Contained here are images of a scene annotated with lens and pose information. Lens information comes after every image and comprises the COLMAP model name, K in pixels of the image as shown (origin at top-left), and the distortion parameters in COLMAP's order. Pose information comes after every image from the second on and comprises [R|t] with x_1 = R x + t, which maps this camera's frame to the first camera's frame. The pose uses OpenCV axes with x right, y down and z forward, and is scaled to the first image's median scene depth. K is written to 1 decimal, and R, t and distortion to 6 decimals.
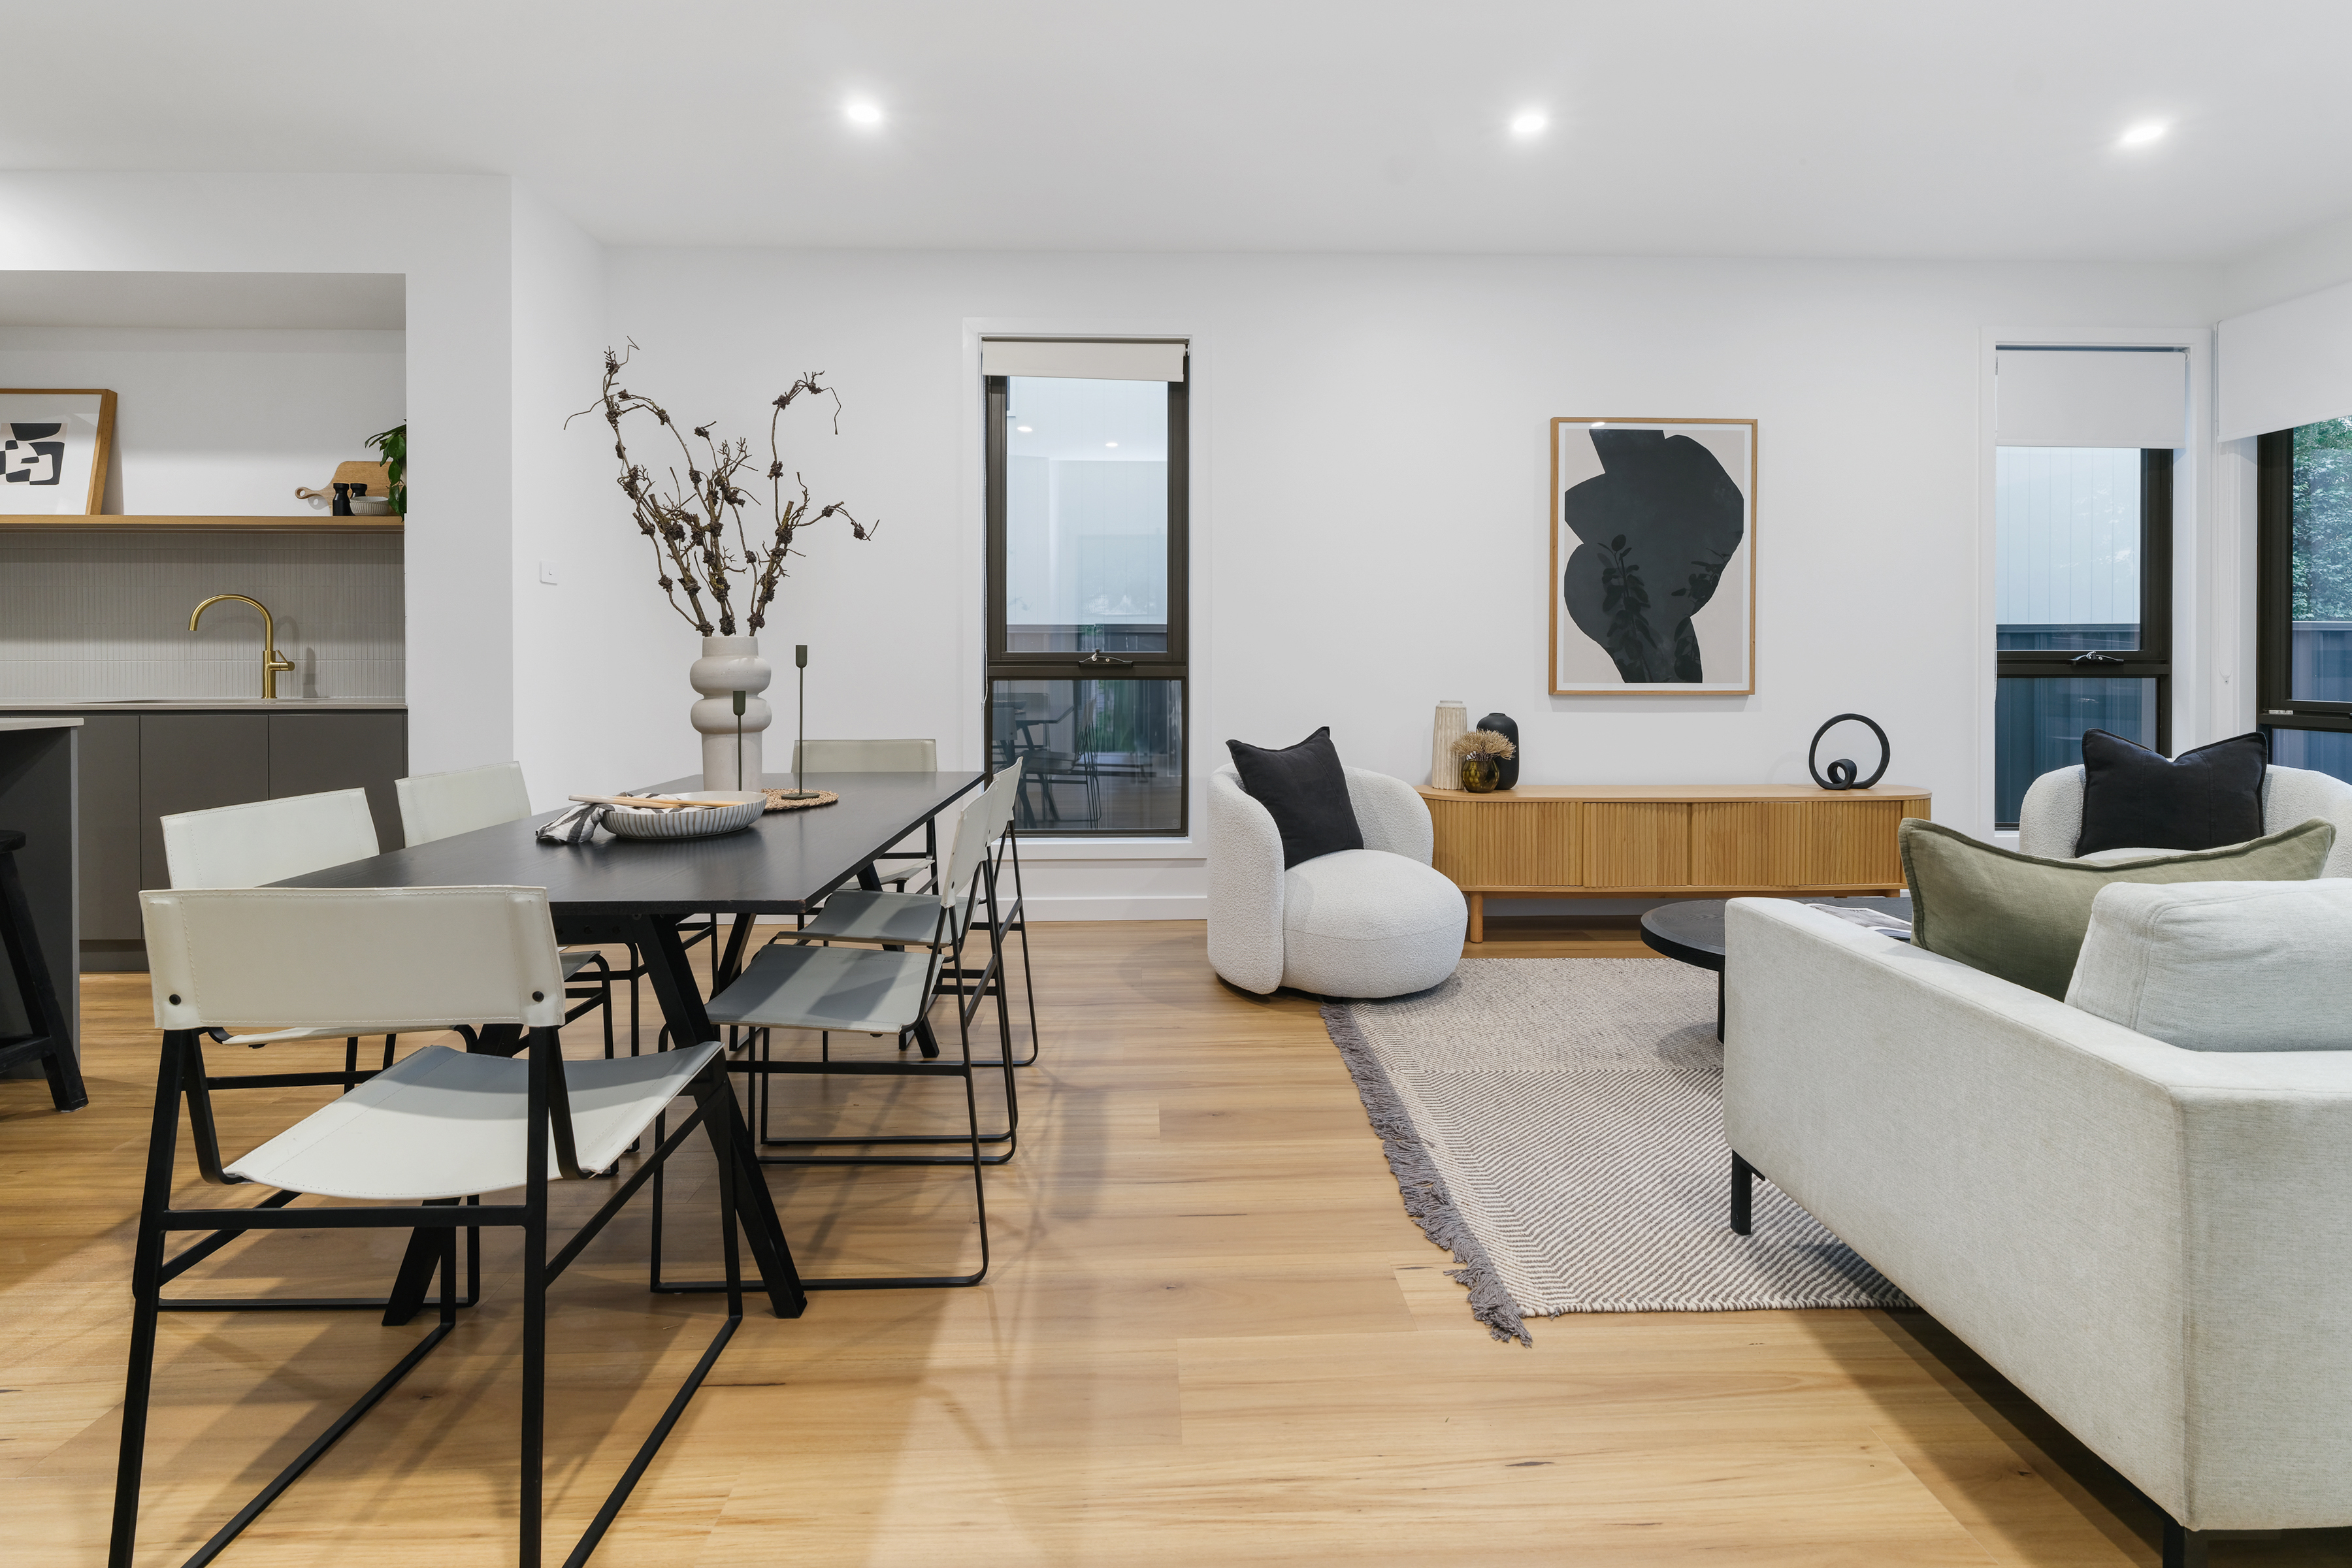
lens RADIAL K [[1074.1, 0, 1179.0], [0, 1074.1, 670.7], [0, 0, 1]] dist [-0.001383, 0.000175]
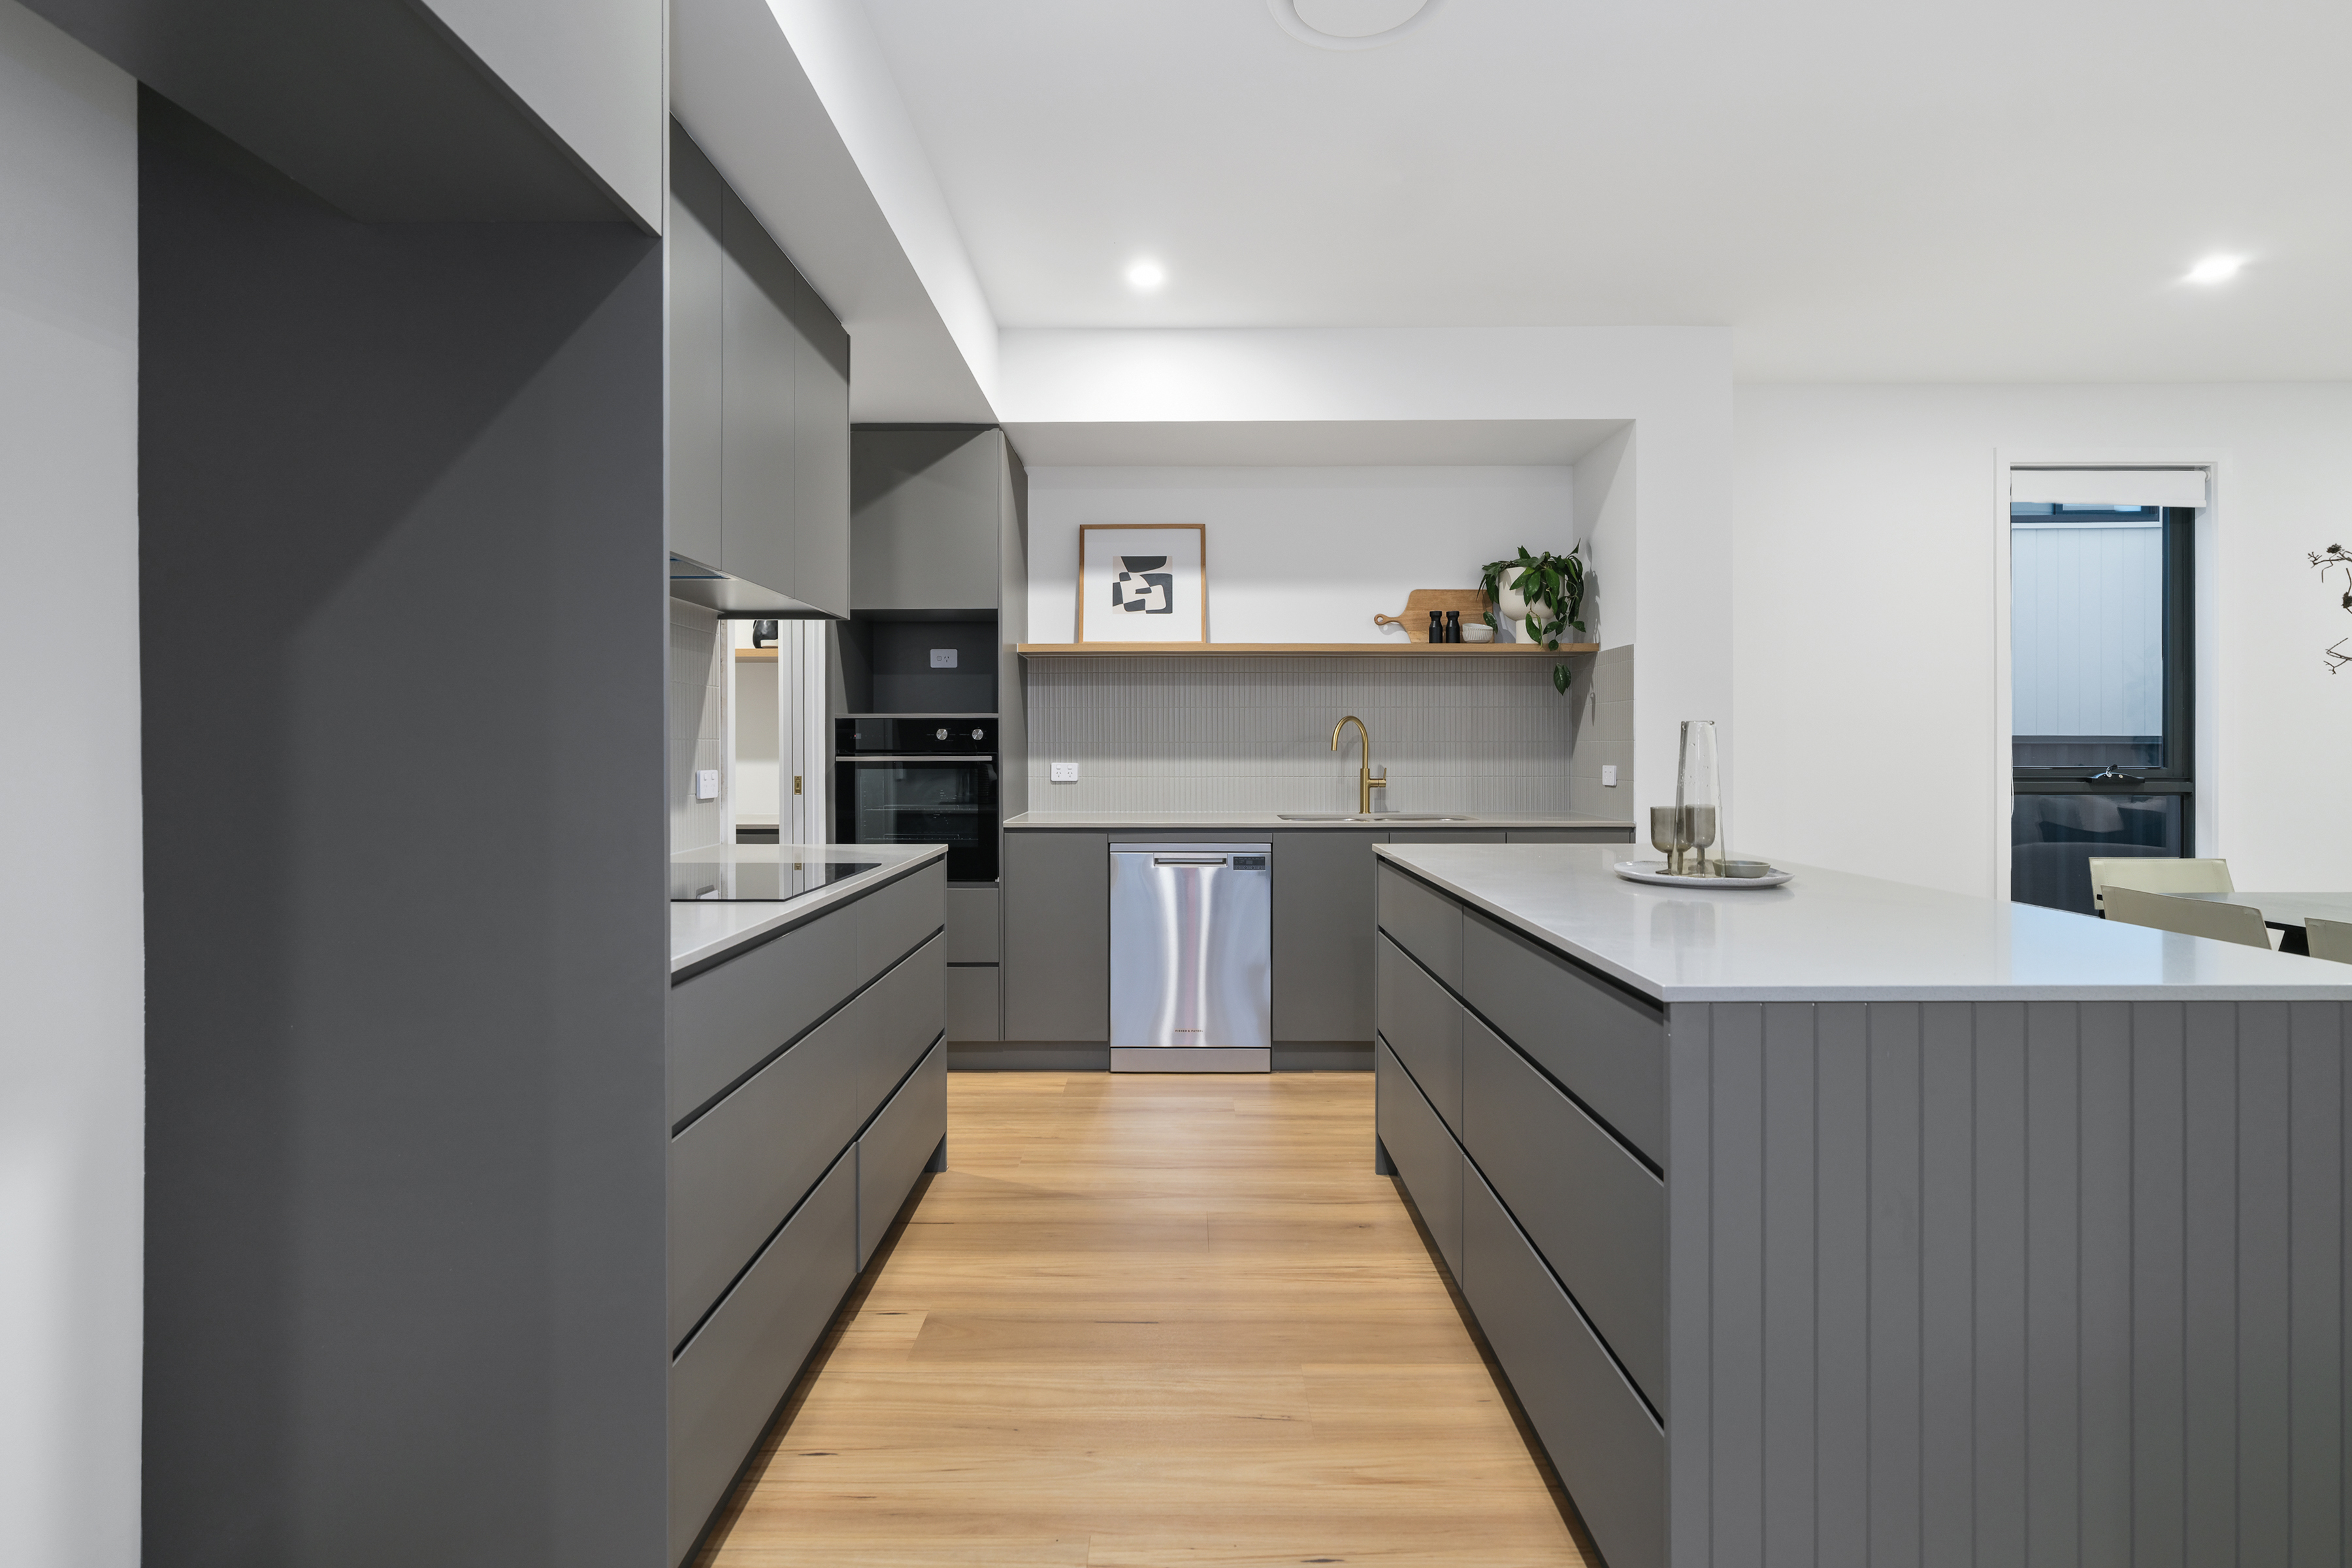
lens RADIAL K [[1091.7, 0, 1179.5], [0, 1091.7, 760.2], [0, 0, 1]] dist [-0.002359, 0.000618]
pose [[0.999298, 0.000589, -0.037457, -1.094741], [-0.000524, 0.999998, 0.001741, -0.031517], [0.037458, -0.001720, 0.999297, -0.099628]]
